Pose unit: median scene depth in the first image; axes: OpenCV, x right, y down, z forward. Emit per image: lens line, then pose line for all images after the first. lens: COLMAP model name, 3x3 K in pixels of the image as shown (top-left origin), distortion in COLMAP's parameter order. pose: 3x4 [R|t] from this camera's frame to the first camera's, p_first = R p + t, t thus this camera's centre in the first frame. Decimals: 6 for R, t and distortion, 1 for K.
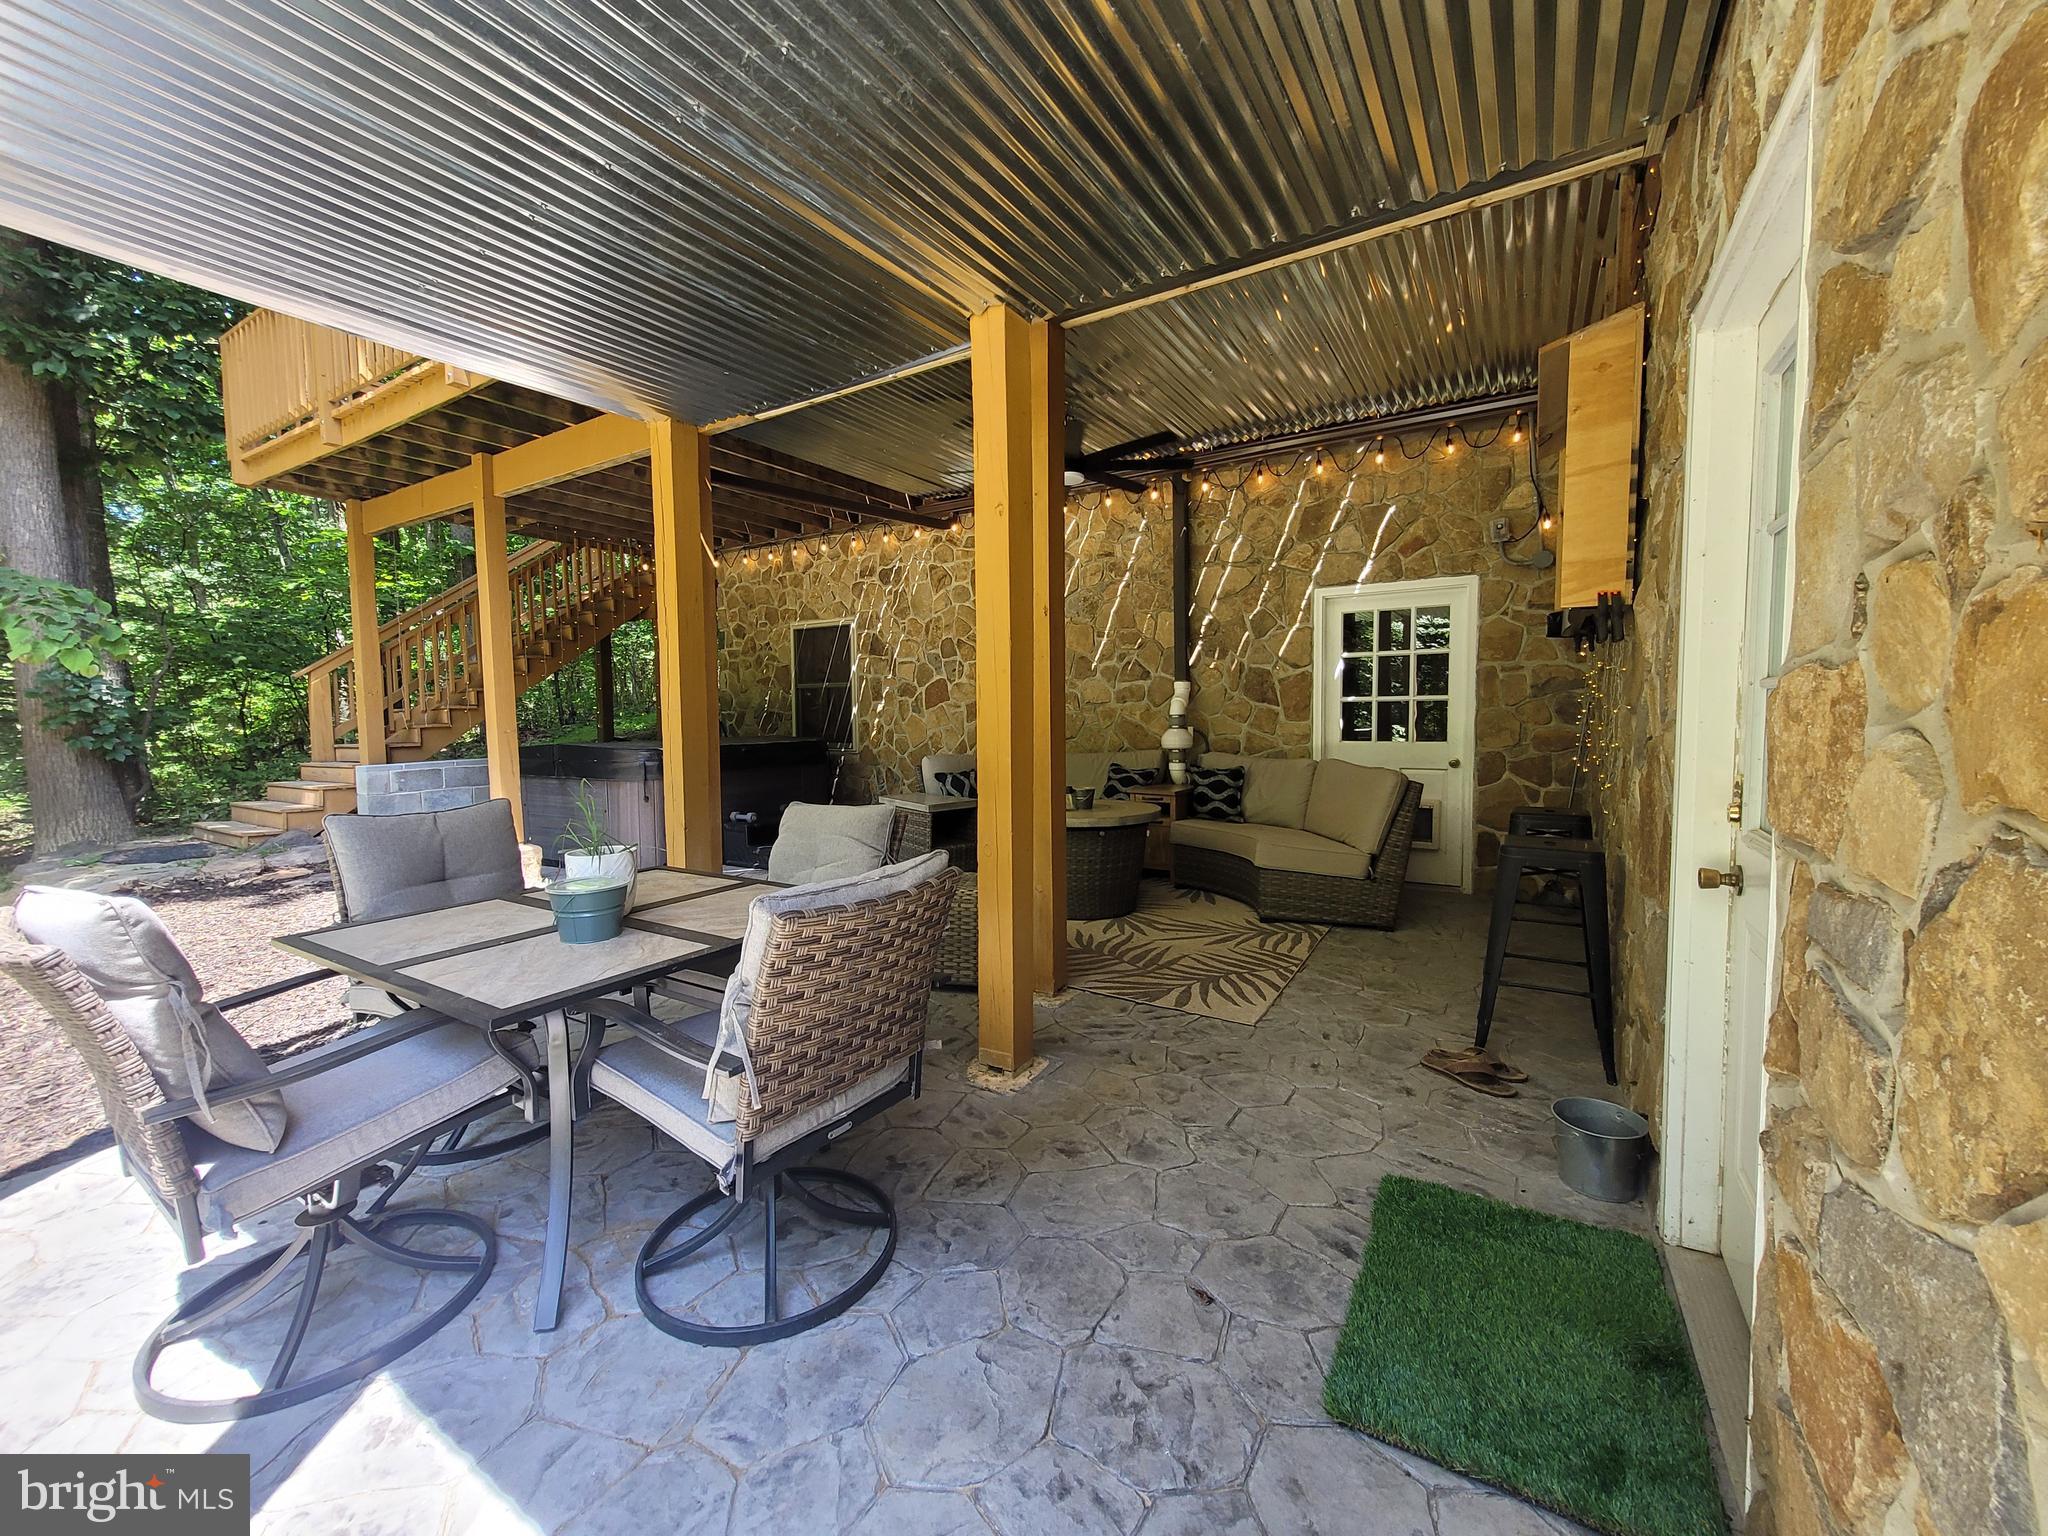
lens RADIAL K [[810.8, 0, 1020.0], [0, 810.8, 761.6], [0, 0, 1]] dist [0.000271, 0.001033]
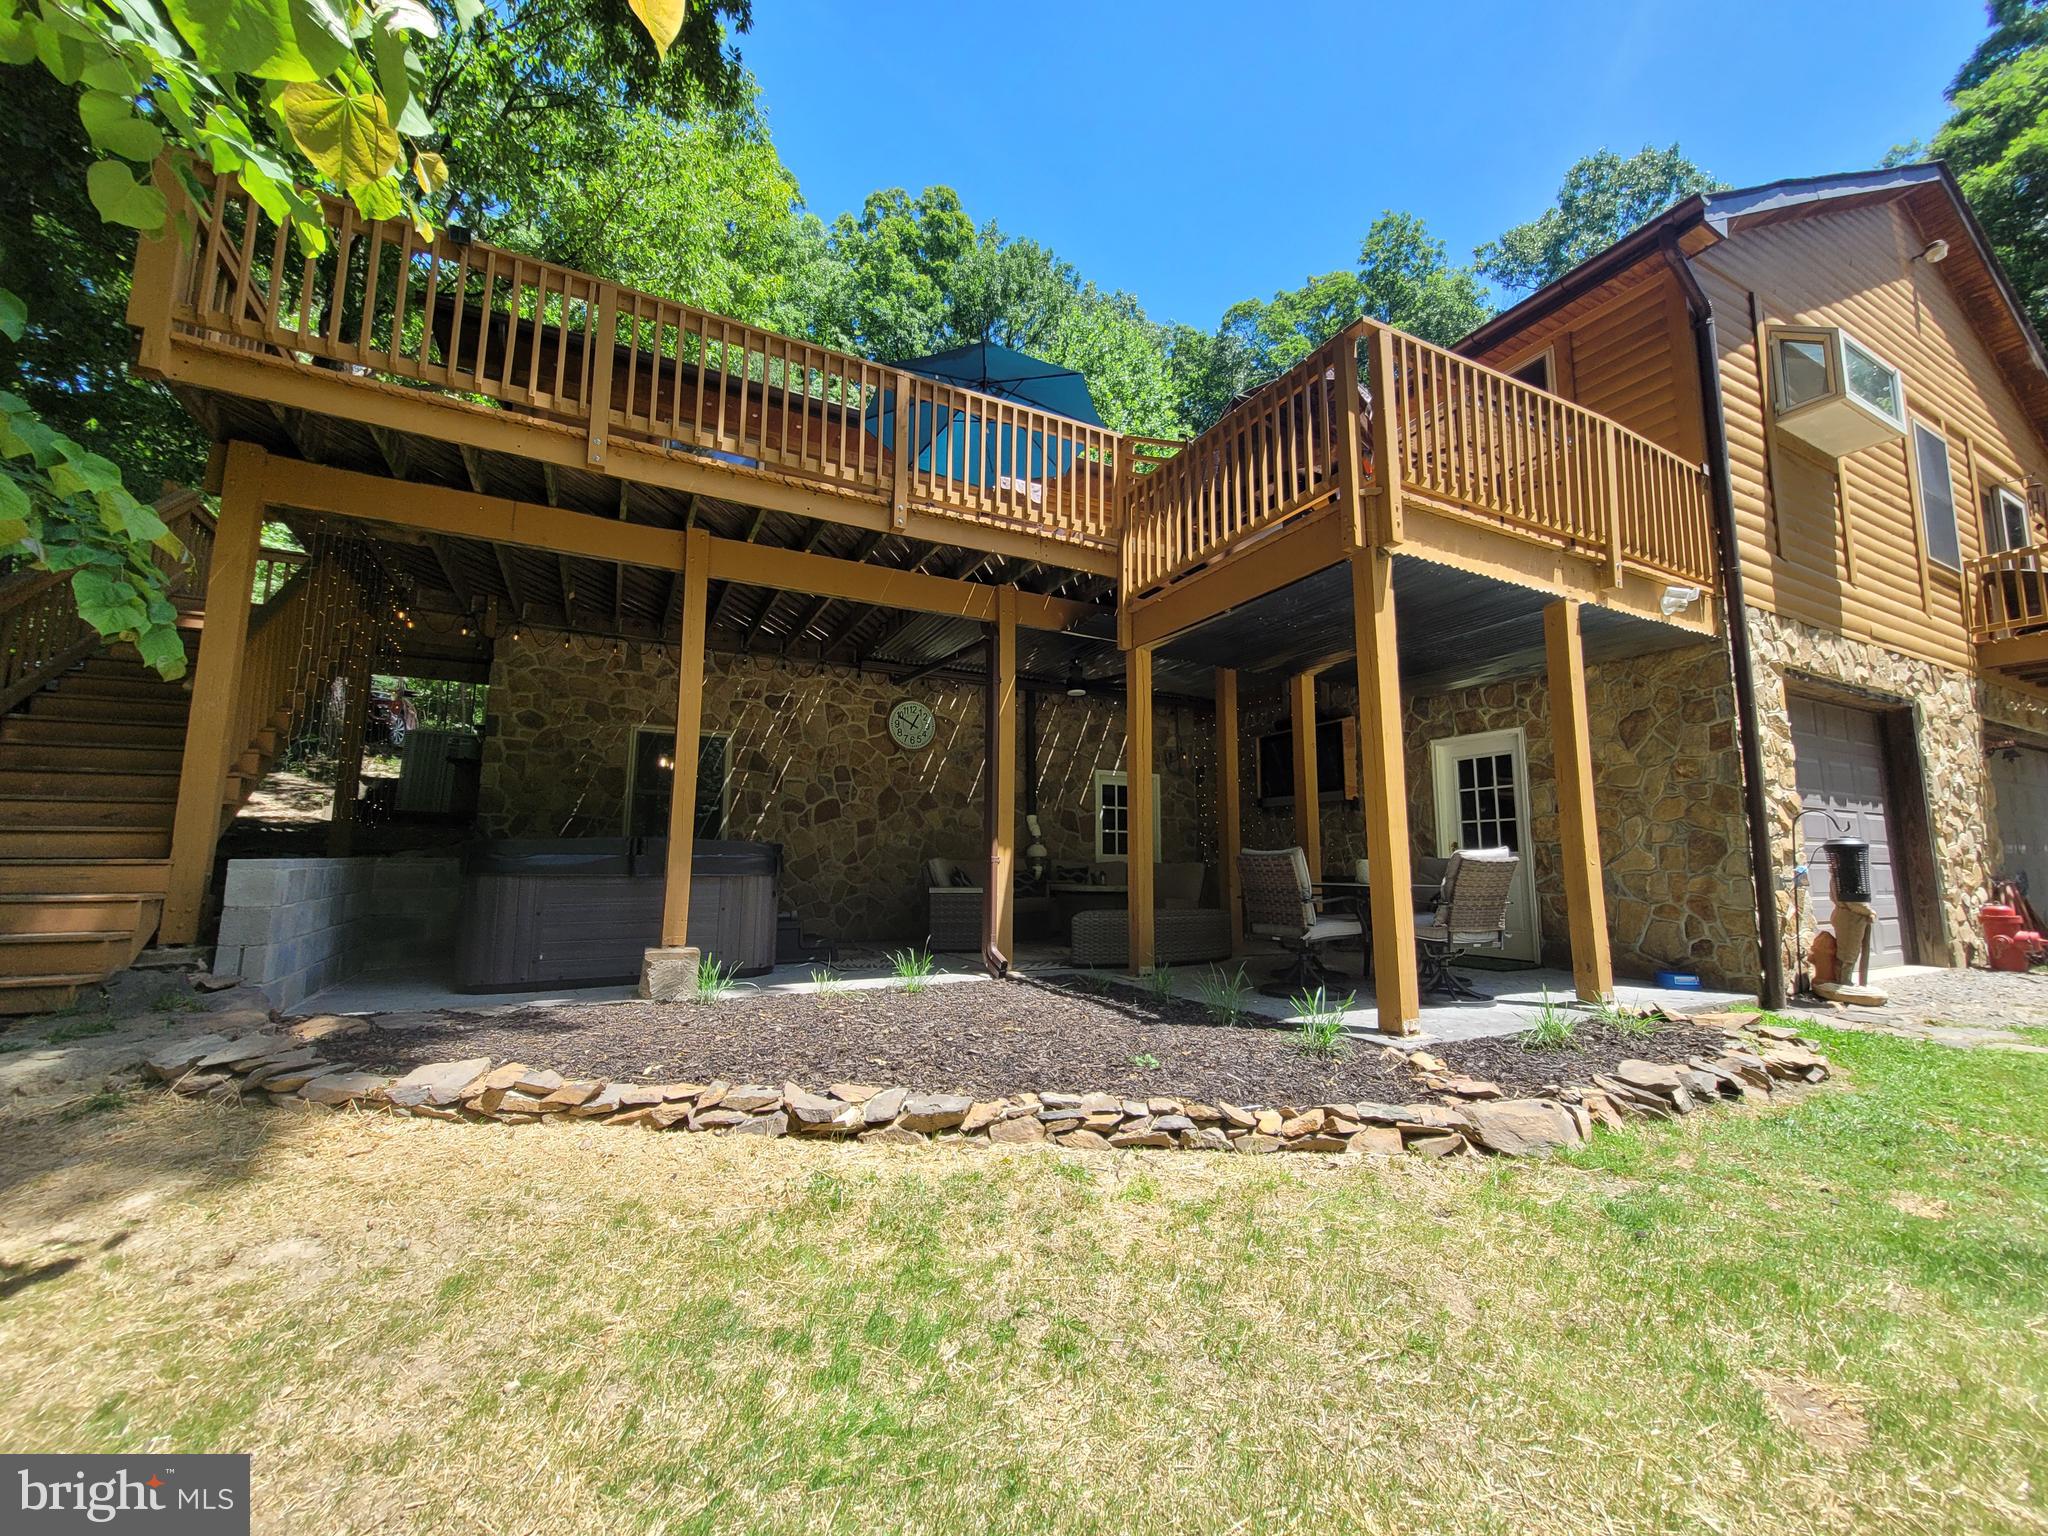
lens RADIAL K [[810.8, 0, 1024.5], [0, 810.8, 762.8], [0, 0, 1]] dist [0.000271, 0.001033]
pose [[0.505625, 0.126869, 0.853375, -1.130522], [0.041373, 0.984425, -0.170865, 0.068178], [-0.861761, 0.121700, 0.492501, 0.210145]]
